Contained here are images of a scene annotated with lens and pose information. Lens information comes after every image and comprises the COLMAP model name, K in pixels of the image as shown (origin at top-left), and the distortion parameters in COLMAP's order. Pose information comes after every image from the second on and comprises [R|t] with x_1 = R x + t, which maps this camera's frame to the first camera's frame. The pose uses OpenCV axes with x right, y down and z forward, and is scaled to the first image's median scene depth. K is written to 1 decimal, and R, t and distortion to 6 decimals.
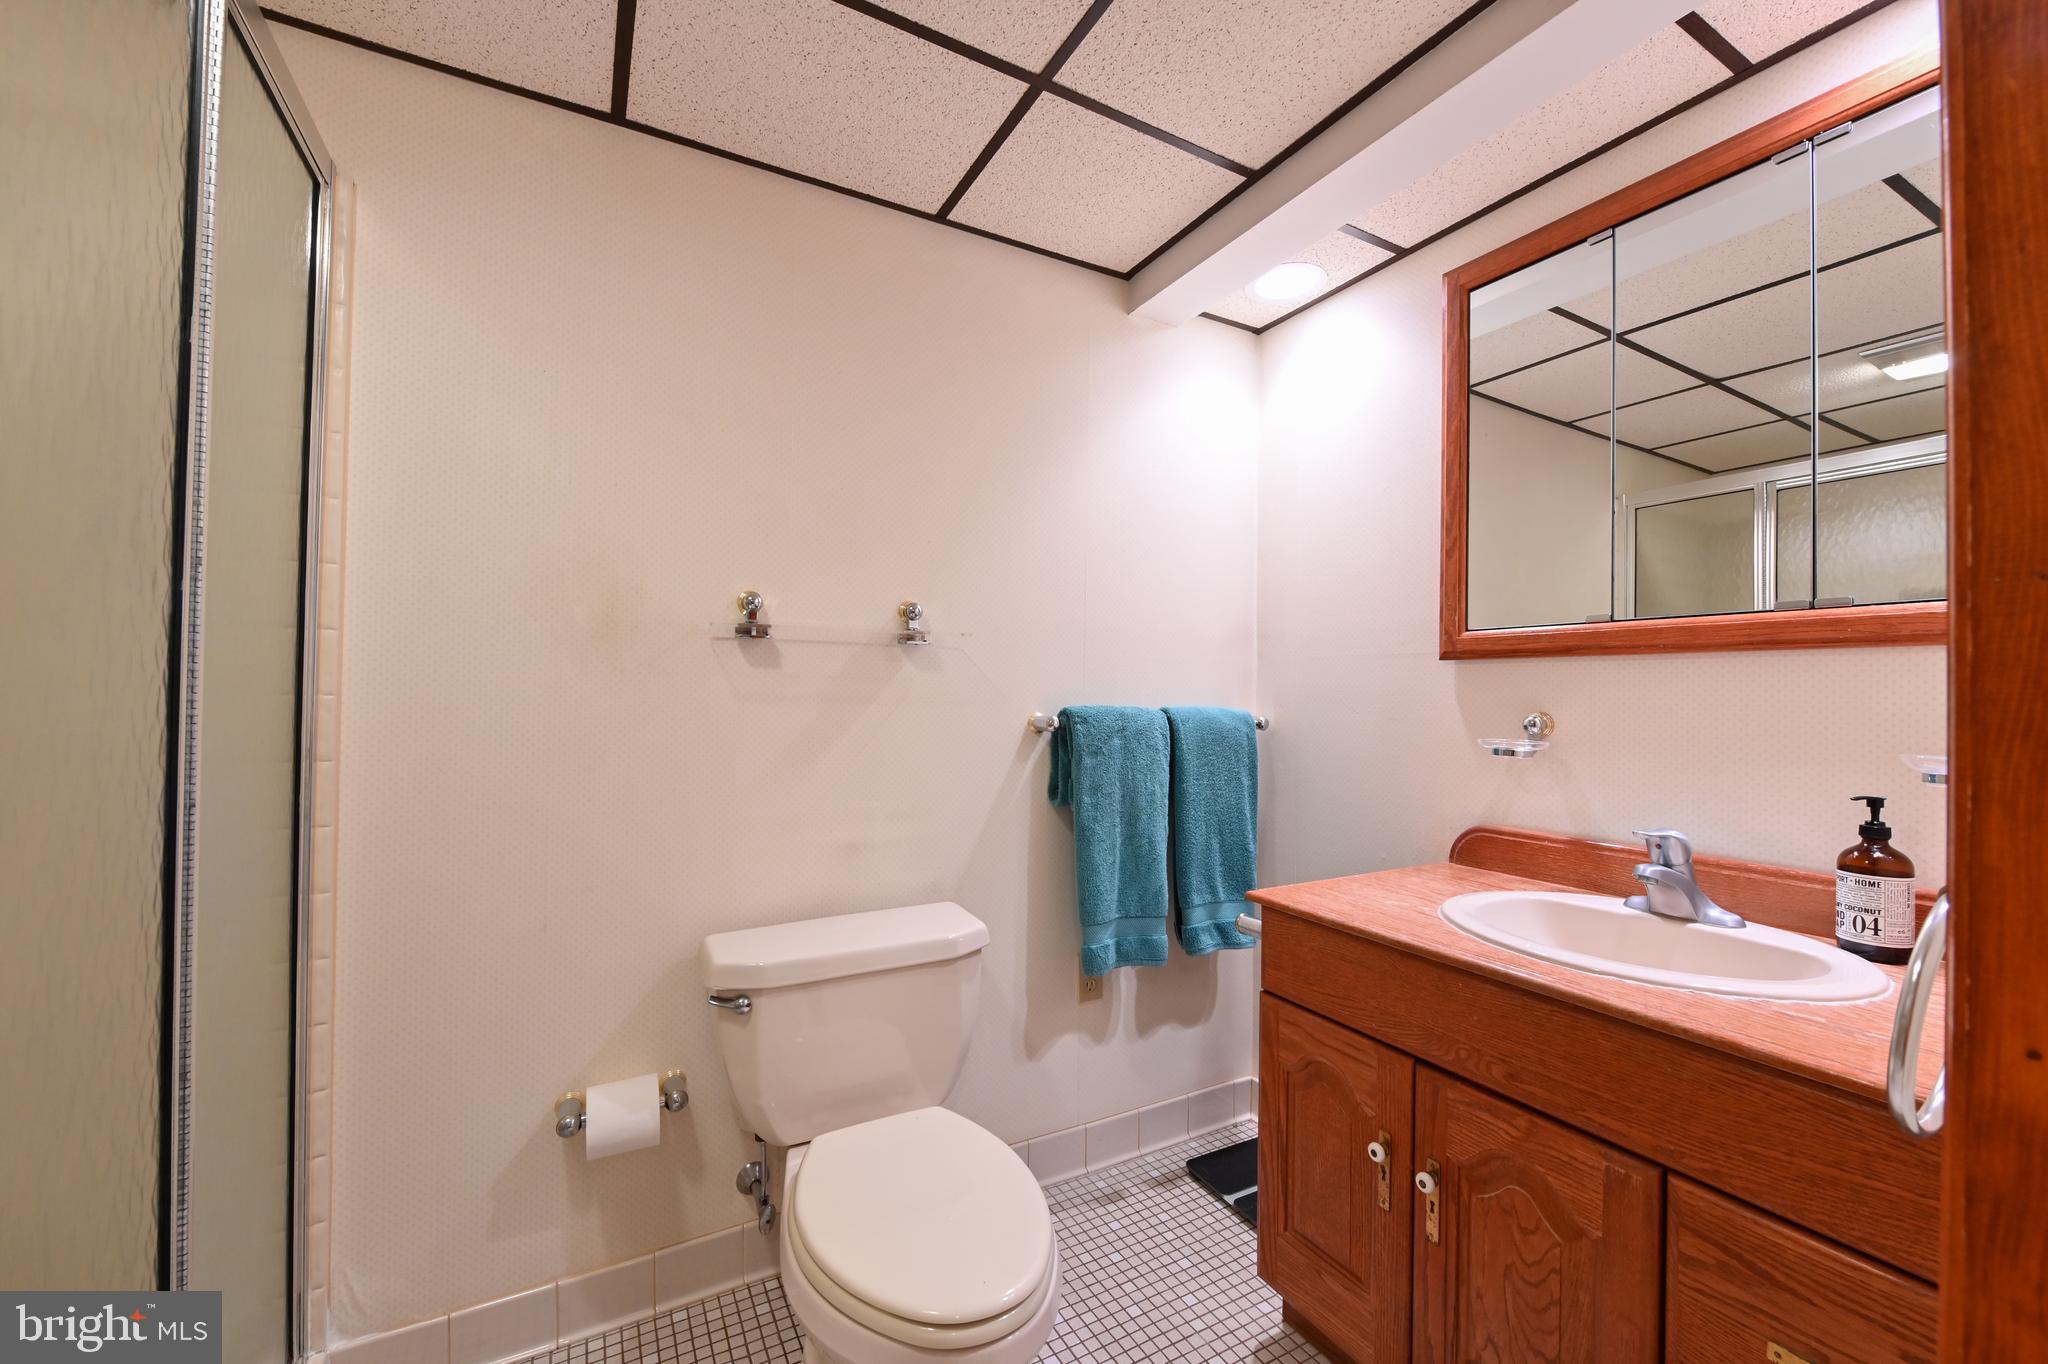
lens RADIAL K [[811.2, 0, 1028.5], [0, 811.2, 687.2], [0, 0, 1]] dist [-0.010334, -0.000179]
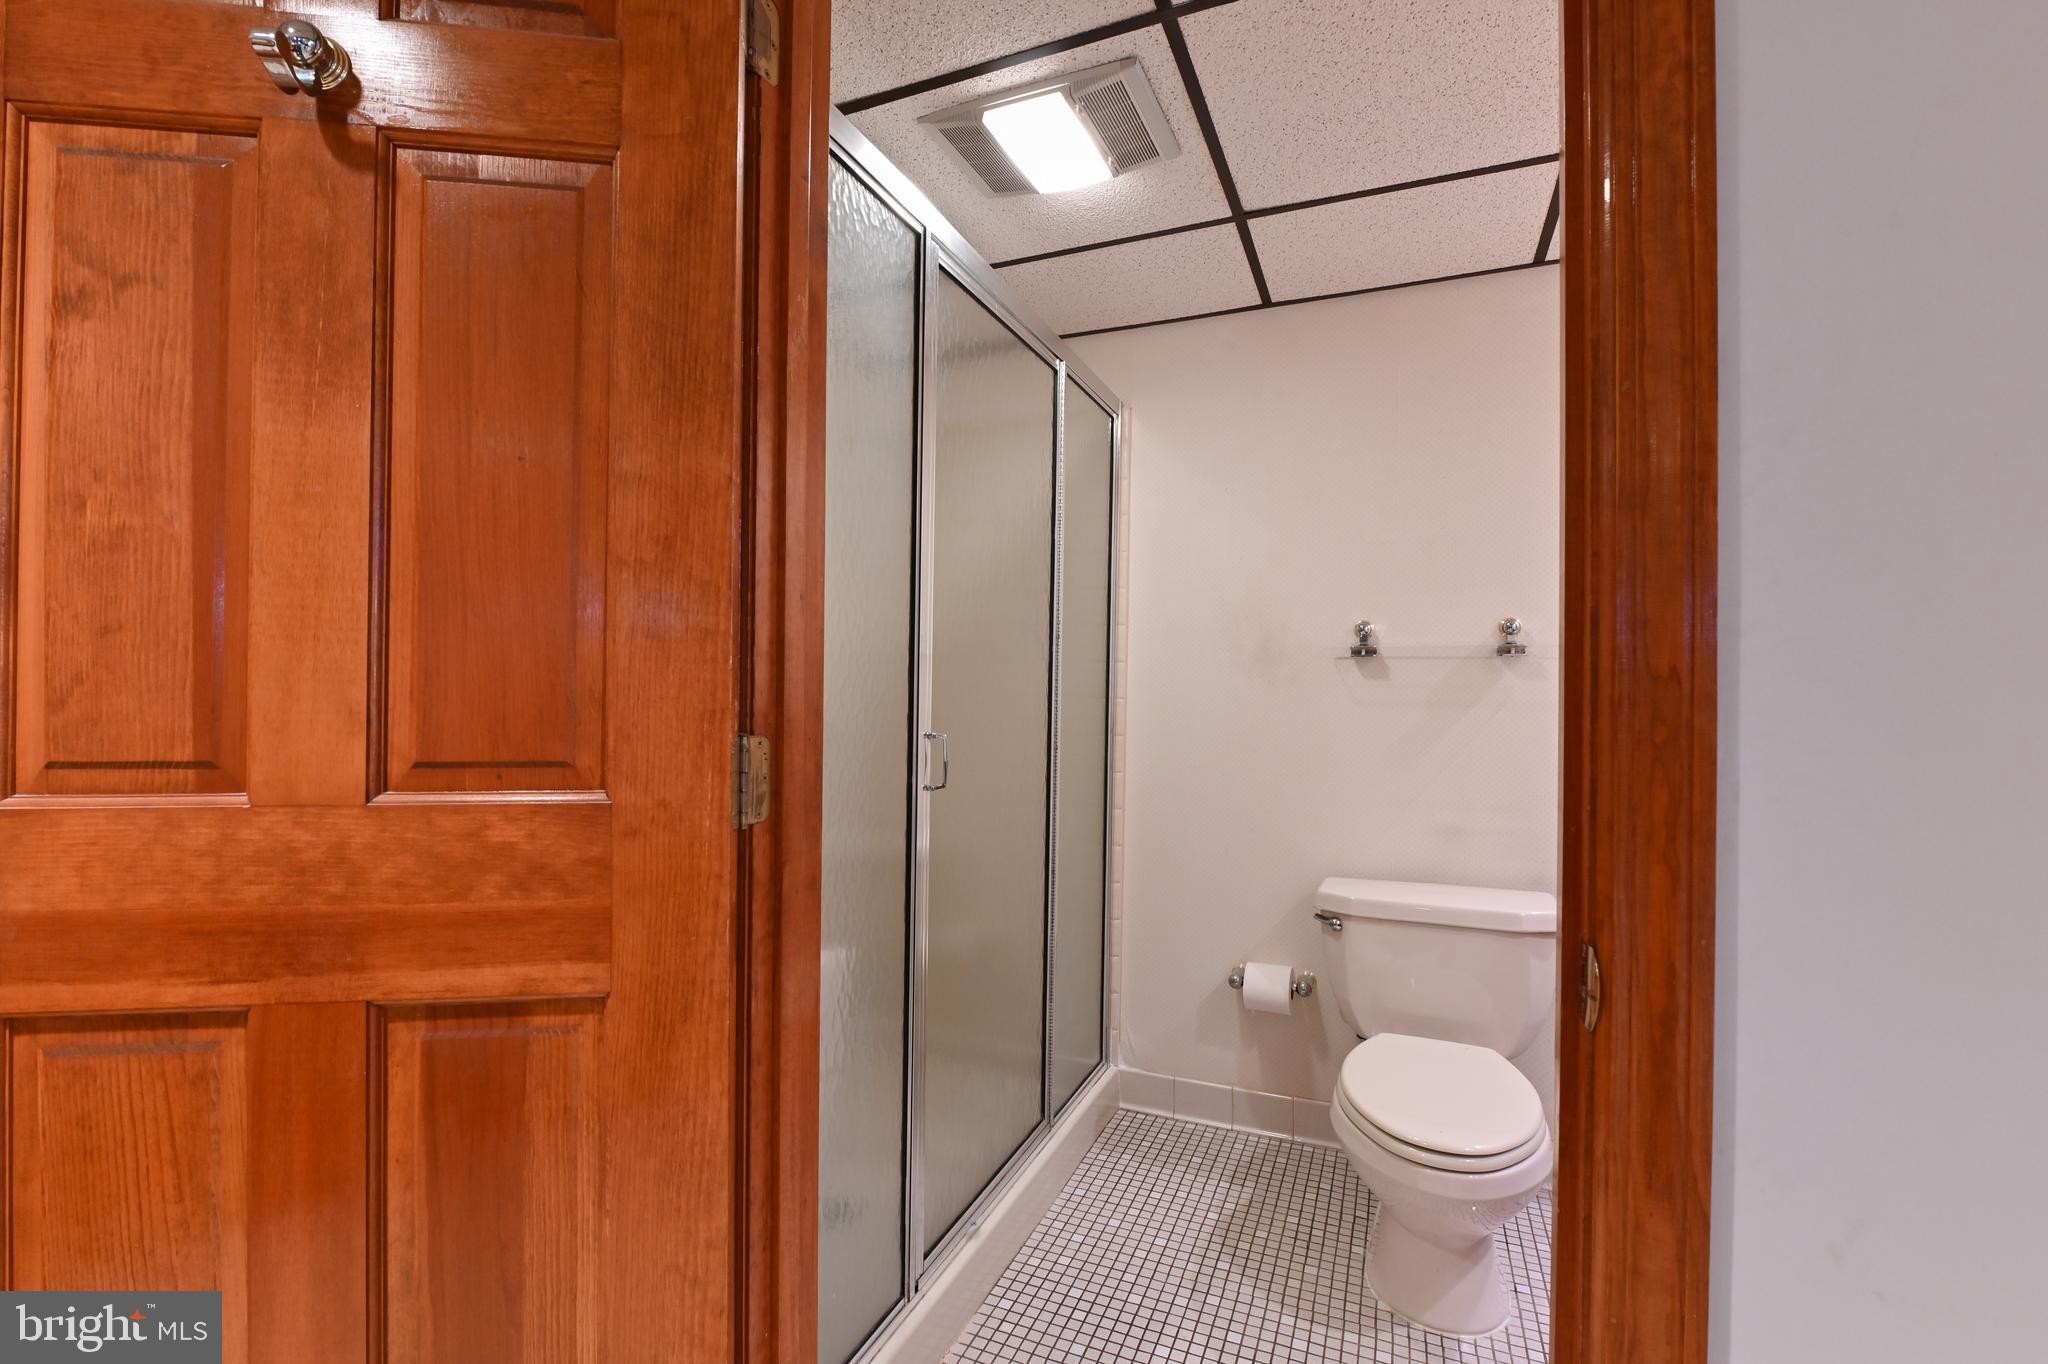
lens RADIAL K [[891.2, 0, 1039.2], [0, 891.2, 690.0], [0, 0, 1]] dist [-0.013673, -0.000183]
pose [[0.621680, -0.004654, -0.783258, 0.495972], [-0.000095, 0.999982, -0.006017, 0.001594], [0.783271, 0.003815, 0.621668, -0.326330]]
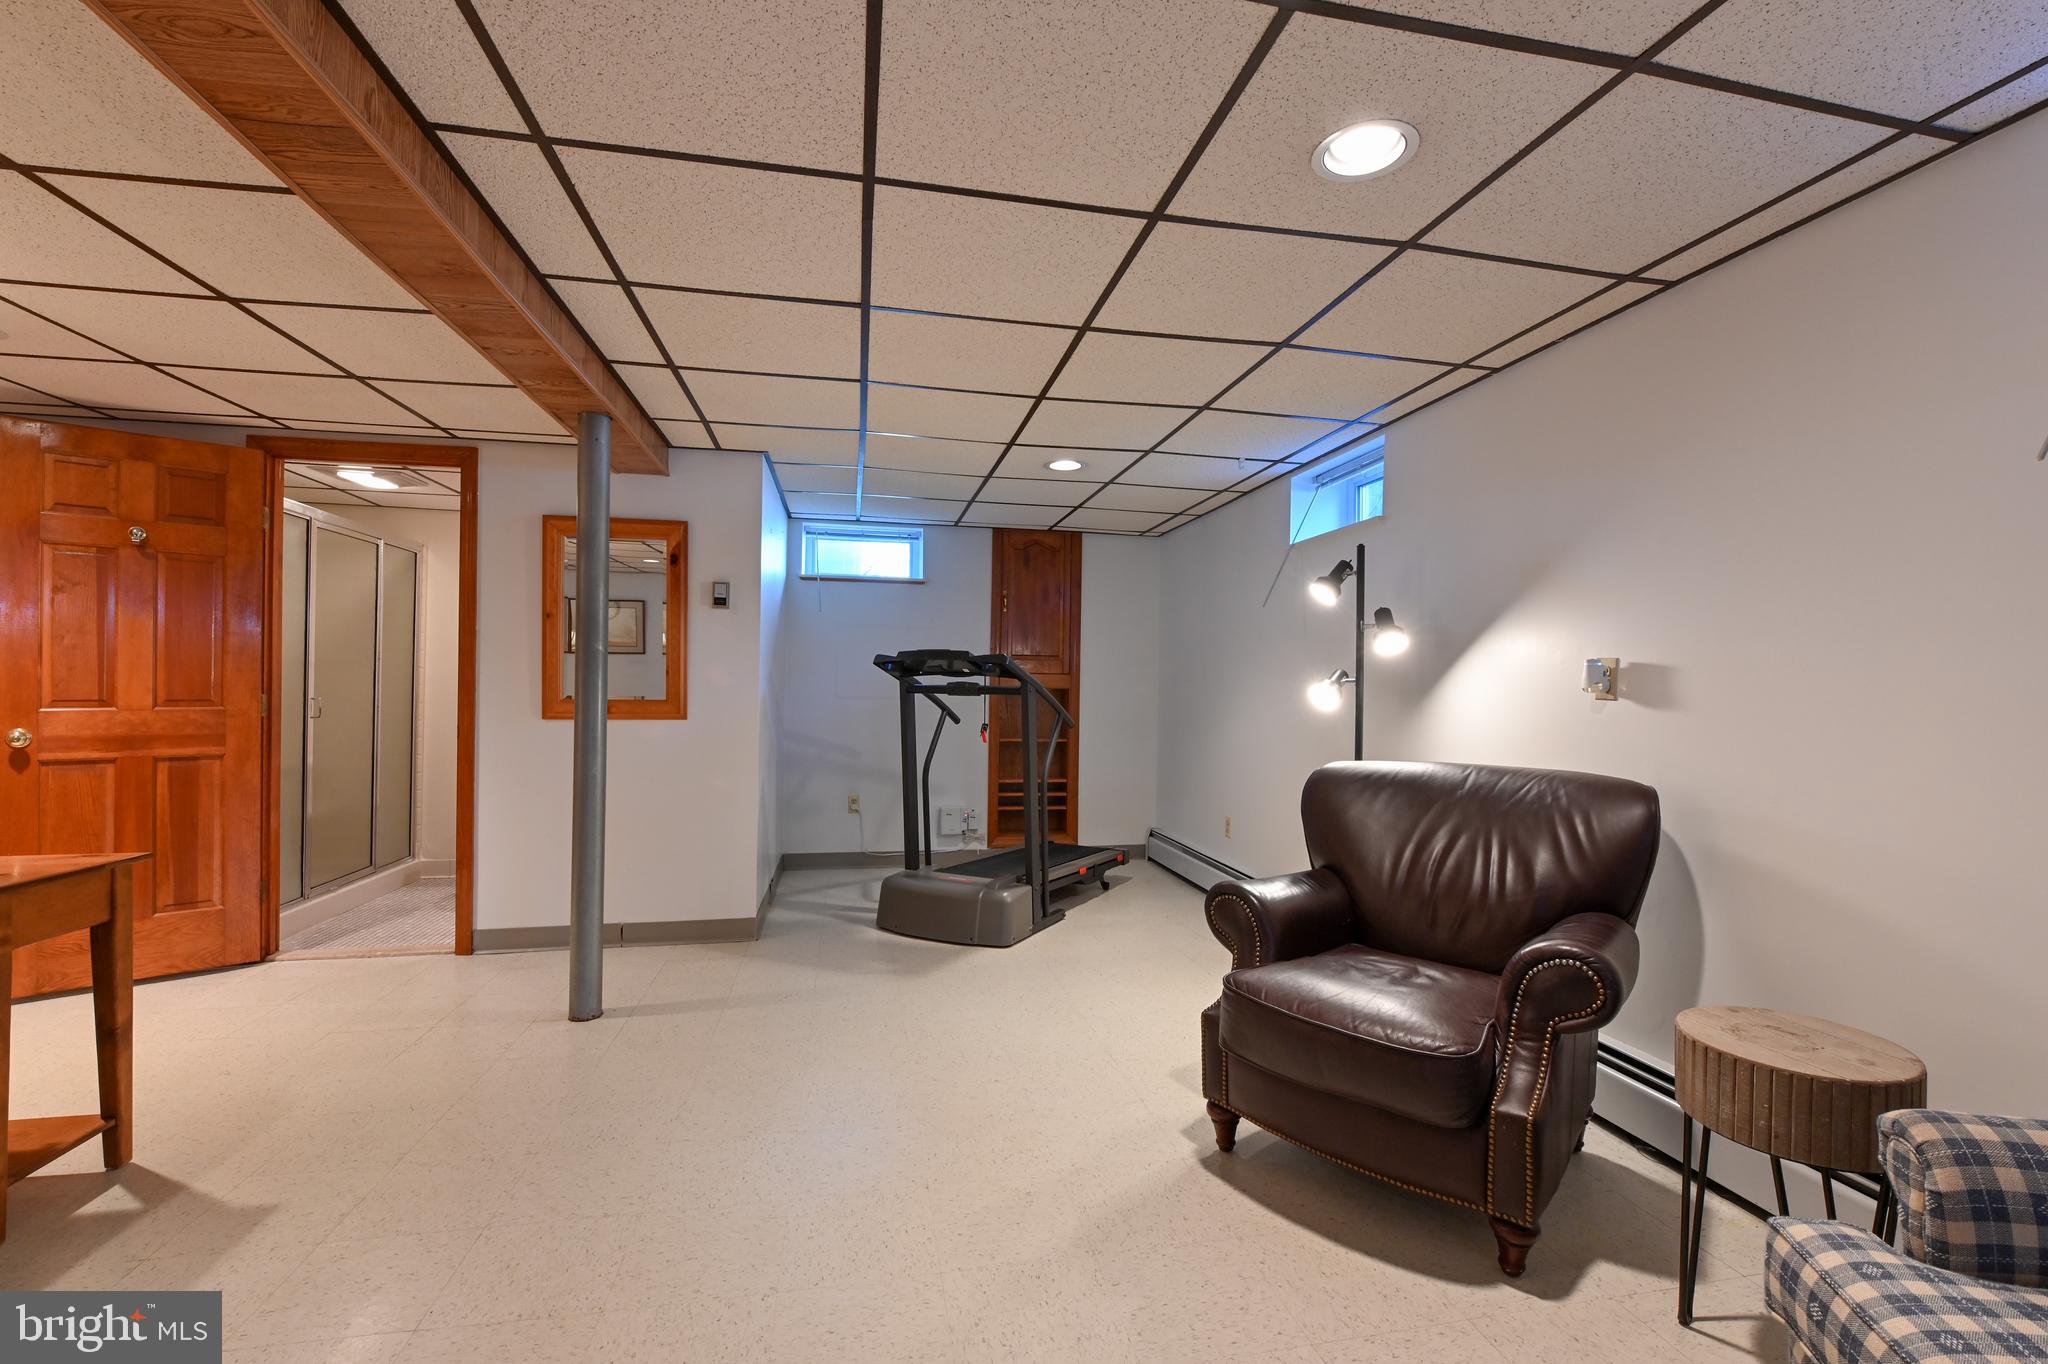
lens RADIAL K [[891.2, 0, 1039.1], [0, 891.2, 688.3], [0, 0, 1]] dist [-0.013673, -0.000183]
pose [[0.953618, 0.001882, -0.301014, 2.749523], [-0.000940, 0.999994, 0.003275, 0.003225], [0.301019, -0.002840, 0.953614, -1.829095]]
